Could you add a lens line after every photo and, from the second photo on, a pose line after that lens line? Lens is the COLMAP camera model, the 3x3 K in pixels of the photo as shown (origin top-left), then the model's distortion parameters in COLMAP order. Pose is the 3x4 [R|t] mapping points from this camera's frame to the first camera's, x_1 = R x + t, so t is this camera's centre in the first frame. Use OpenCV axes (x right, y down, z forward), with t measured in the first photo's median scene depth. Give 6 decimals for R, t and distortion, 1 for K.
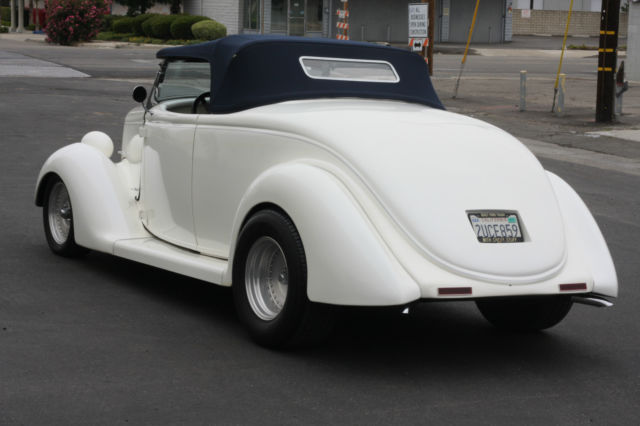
lens RADIAL K [[1490.3, 0, 320.0], [0, 1490.3, 213.0], [0, 0, 1]] dist [-0.056181, -0.443520]
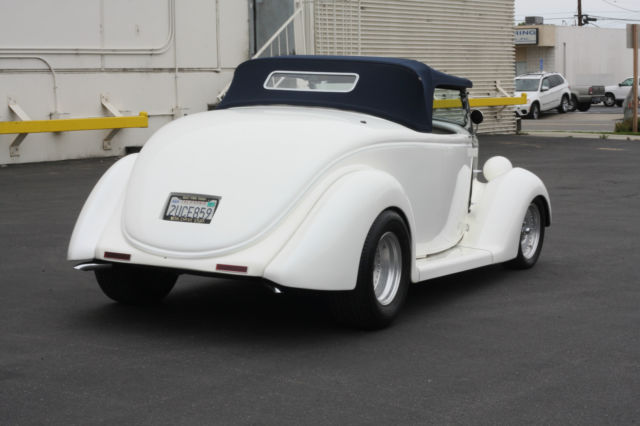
lens RADIAL K [[1490.3, 0, 320.0], [0, 1490.3, 213.0], [0, 0, 1]] dist [-0.056181, -0.443520]
pose [[0.519779, 0.036202, -0.853534, 1.087762], [-0.090598, 0.995804, -0.012935, 0.017680], [0.849483, 0.084052, 0.520877, 0.477902]]
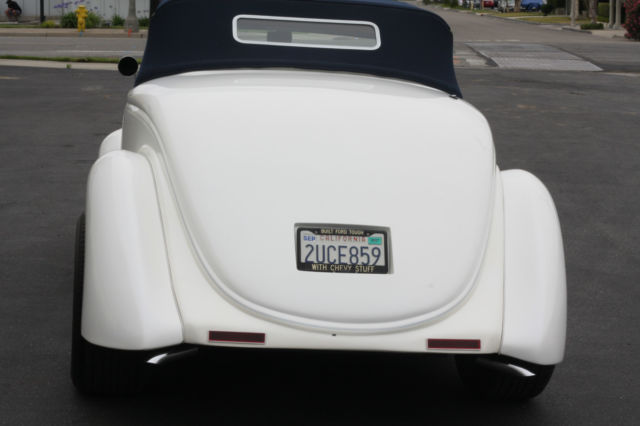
lens RADIAL K [[1490.3, 0, 320.0], [0, 1490.3, 213.0], [0, 0, 1]] dist [-0.056181, -0.443520]
pose [[0.911296, 0.045271, -0.409256, 0.378780], [-0.045087, 0.998932, 0.010103, -0.013646], [0.409276, 0.009245, 0.912364, 0.345203]]
